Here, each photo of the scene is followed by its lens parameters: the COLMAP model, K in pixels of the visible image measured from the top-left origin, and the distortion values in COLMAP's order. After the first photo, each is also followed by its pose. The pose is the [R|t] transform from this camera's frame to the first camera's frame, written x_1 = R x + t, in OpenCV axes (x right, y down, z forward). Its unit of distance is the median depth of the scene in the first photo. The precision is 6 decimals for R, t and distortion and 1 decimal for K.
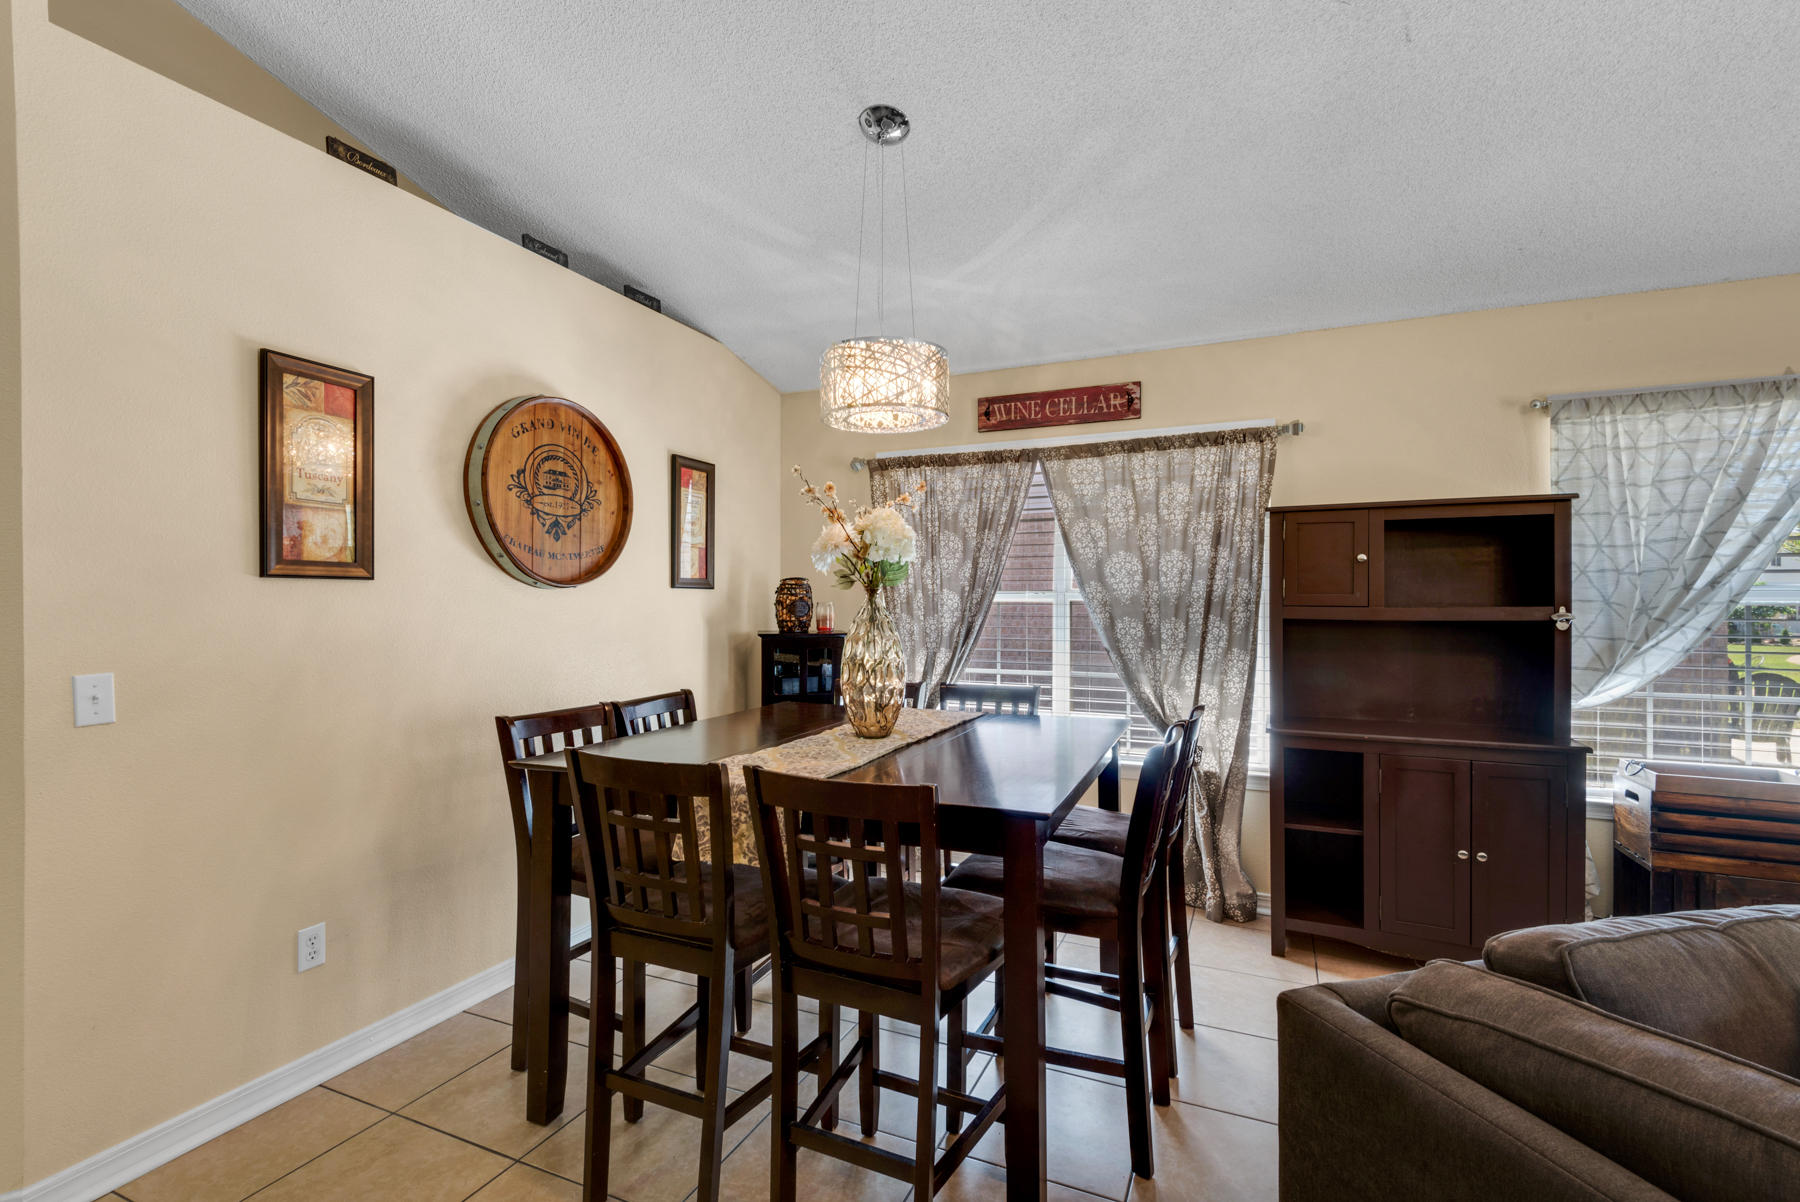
lens RADIAL K [[805.7, 0, 908.4], [0, 805.7, 603.9], [0, 0, 1]] dist [0.014779, -0.010466]
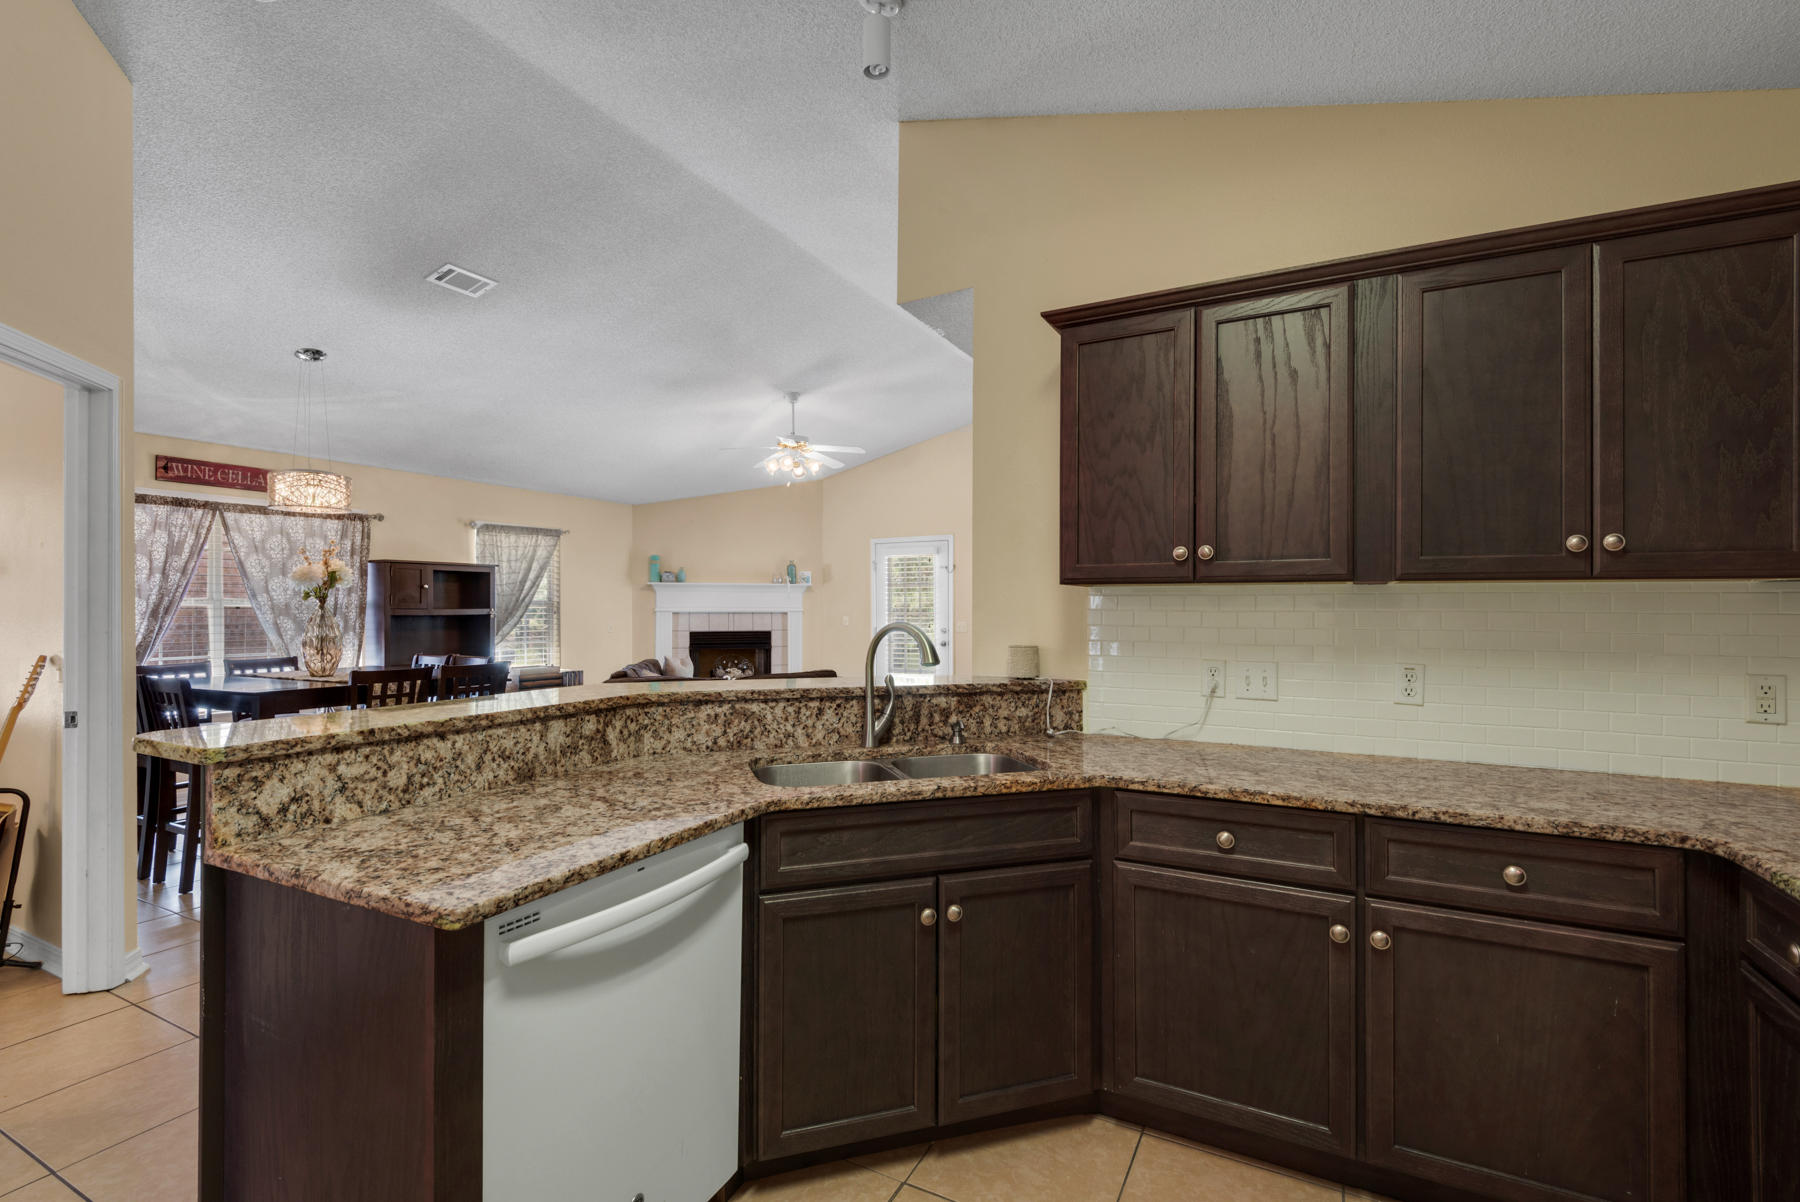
lens RADIAL K [[806.0, 0, 900.0], [0, 806.0, 601.0], [0, 0, 1]] dist [0.011902, -0.013524]
pose [[0.064918, 0.005578, 0.997875, -1.528237], [0.001776, 0.999982, -0.005705, -0.003554], [-0.997889, 0.002142, 0.064907, -0.412987]]
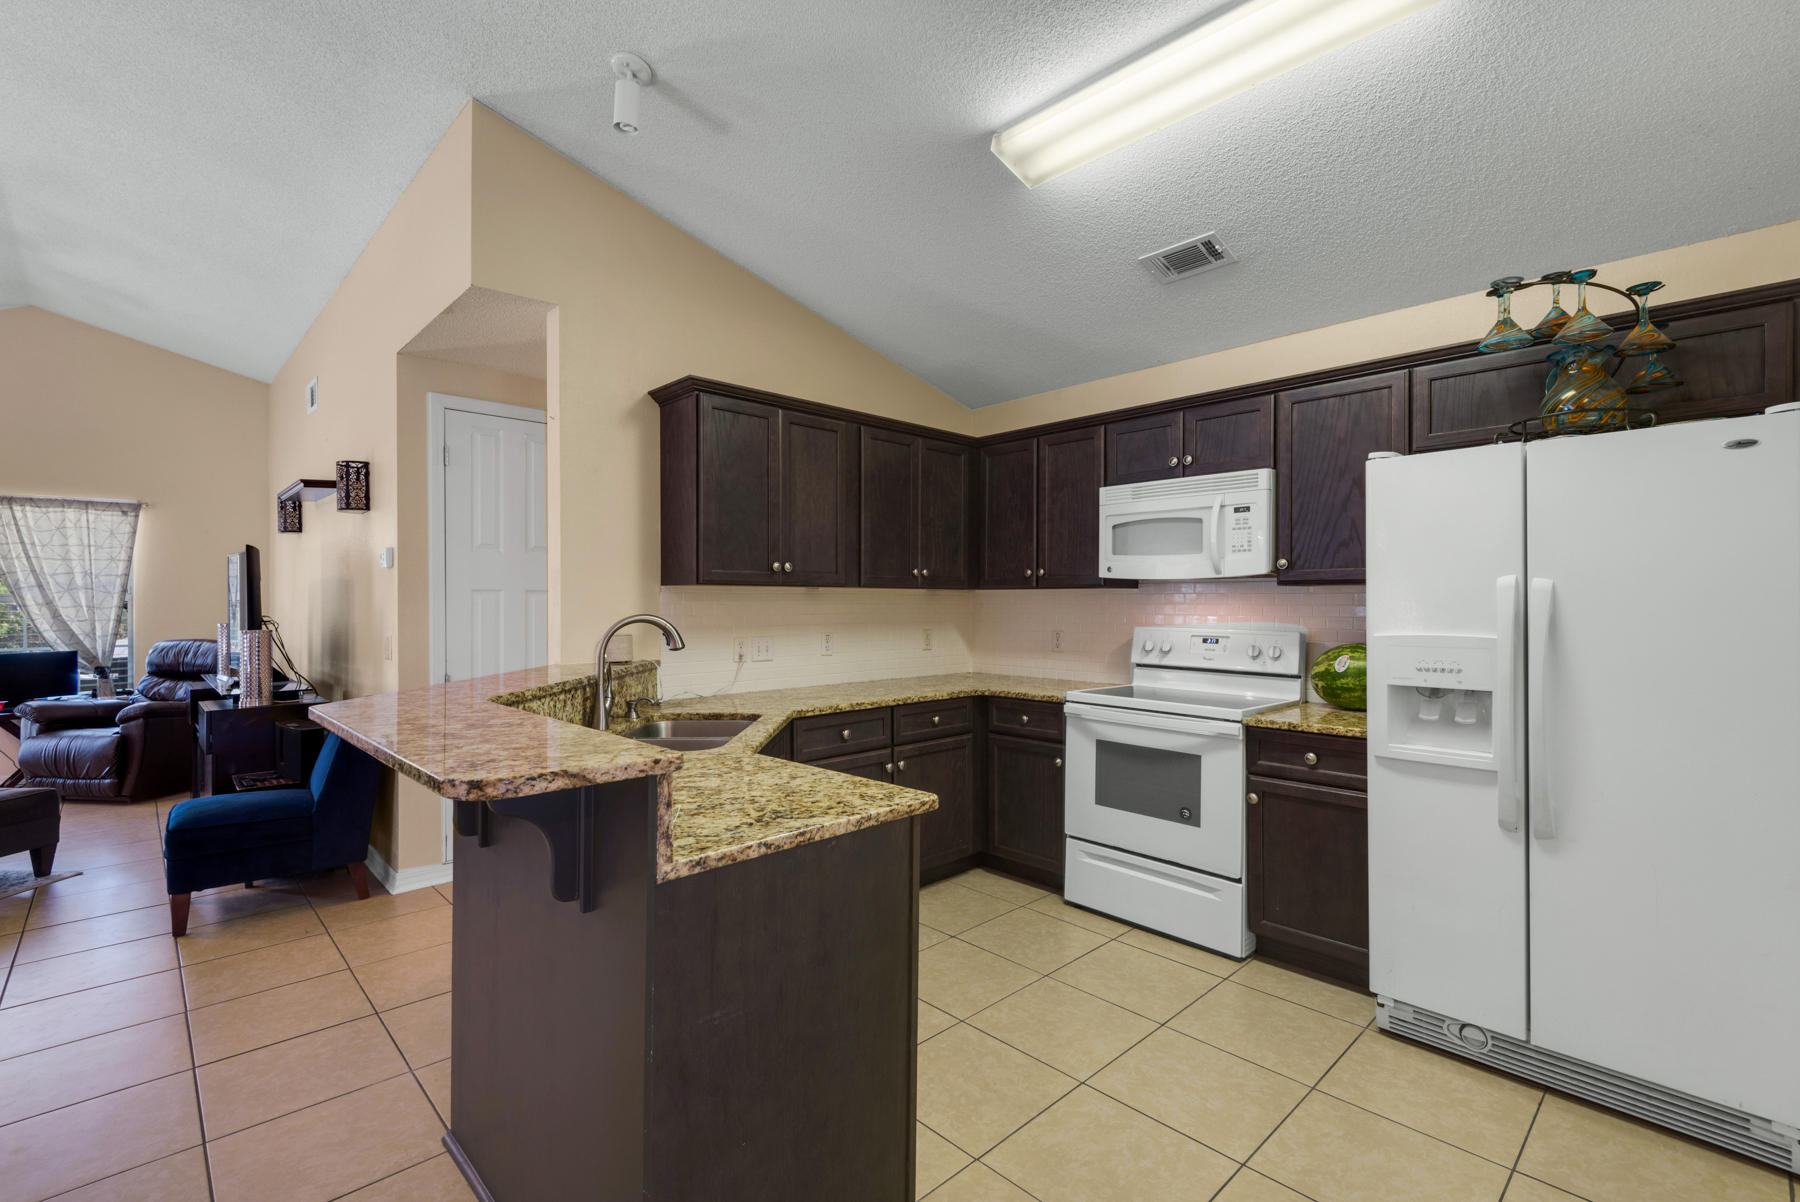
lens RADIAL K [[805.7, 0, 908.4], [0, 805.7, 603.9], [0, 0, 1]] dist [0.014779, -0.010466]
pose [[-0.927638, -0.001456, 0.373479, -1.369824], [0.001035, 0.999979, 0.006469, -0.004891], [-0.373480, 0.006387, -0.927616, 0.346933]]
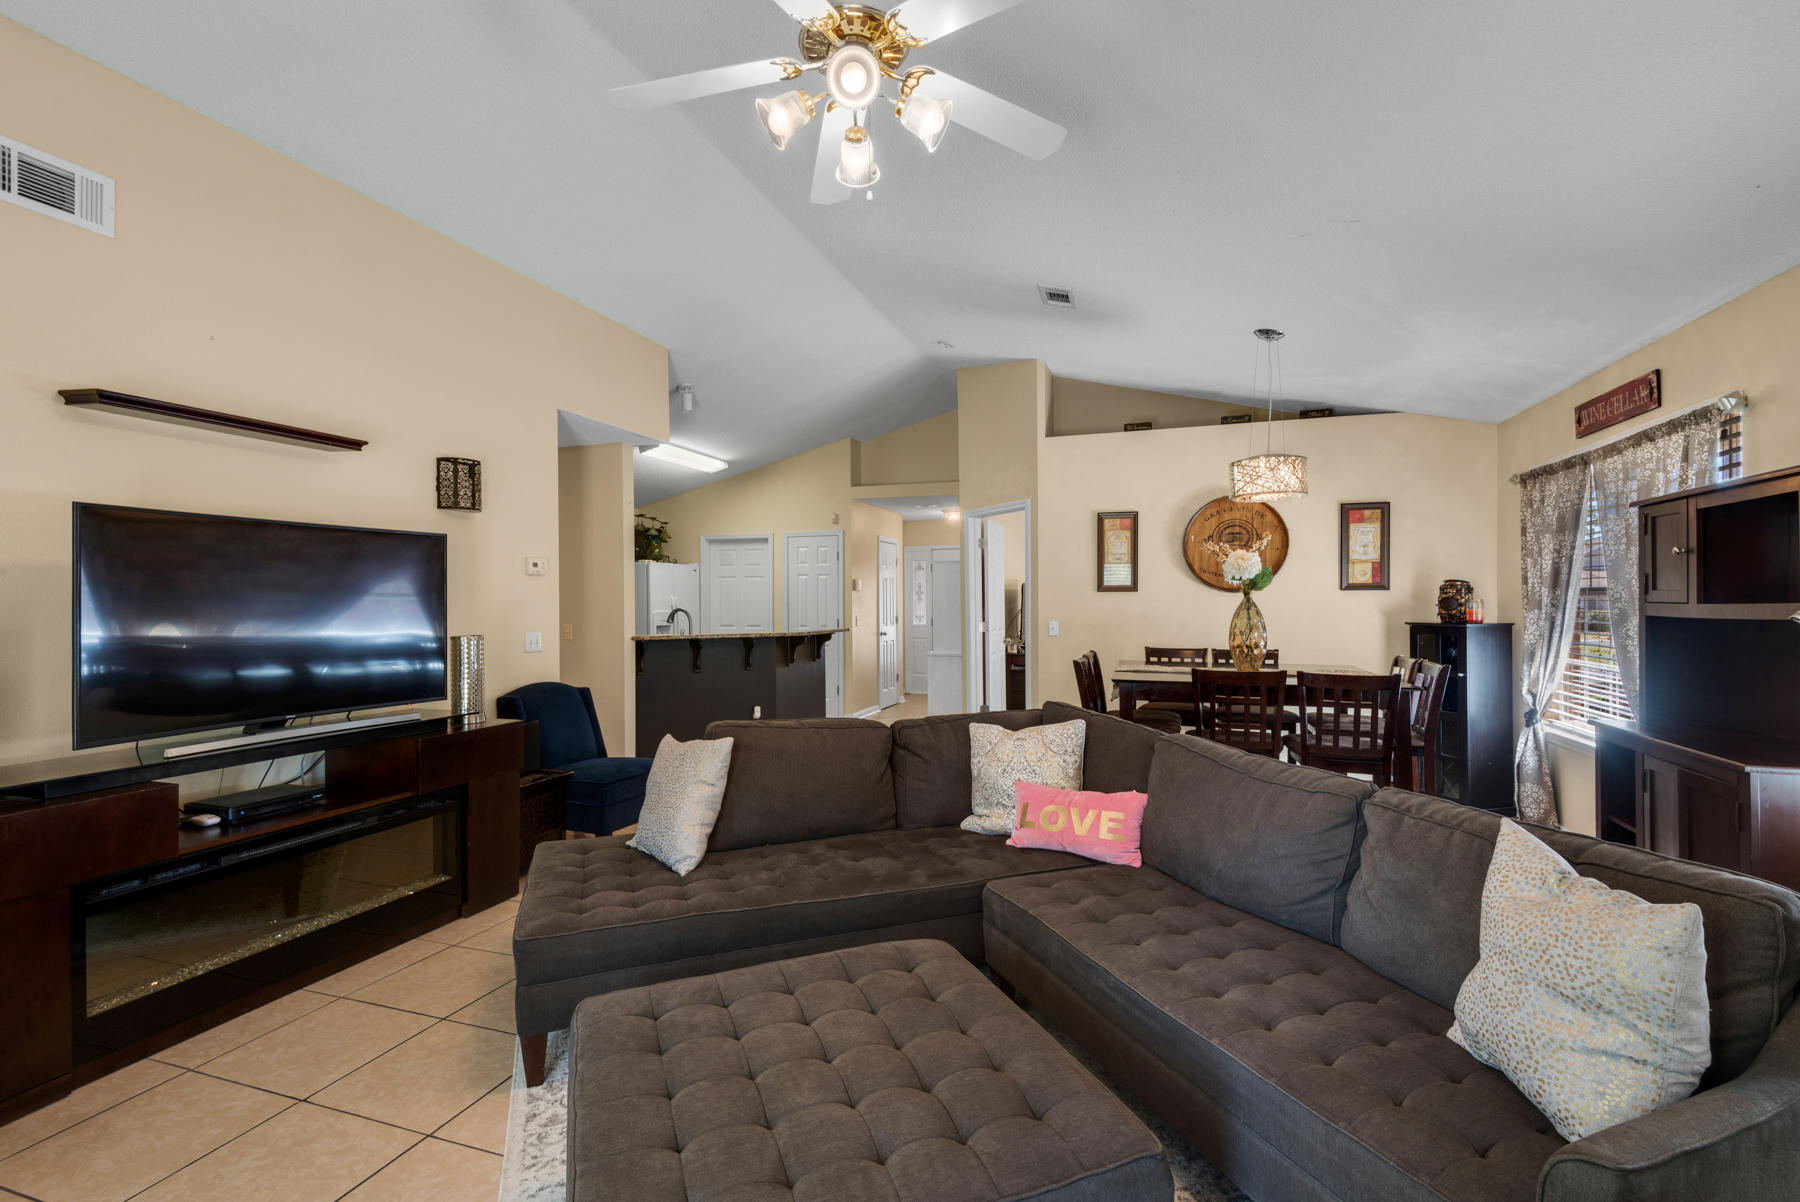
lens RADIAL K [[815.8, 0, 892.9], [0, 815.8, 600.5], [0, 0, 1]] dist [0.025825, -0.016172]
pose [[0.087546, -0.000397, -0.996160, 1.435921], [0.004343, 0.999991, -0.000017, -0.004087], [0.996151, -0.004325, 0.087547, 0.005407]]
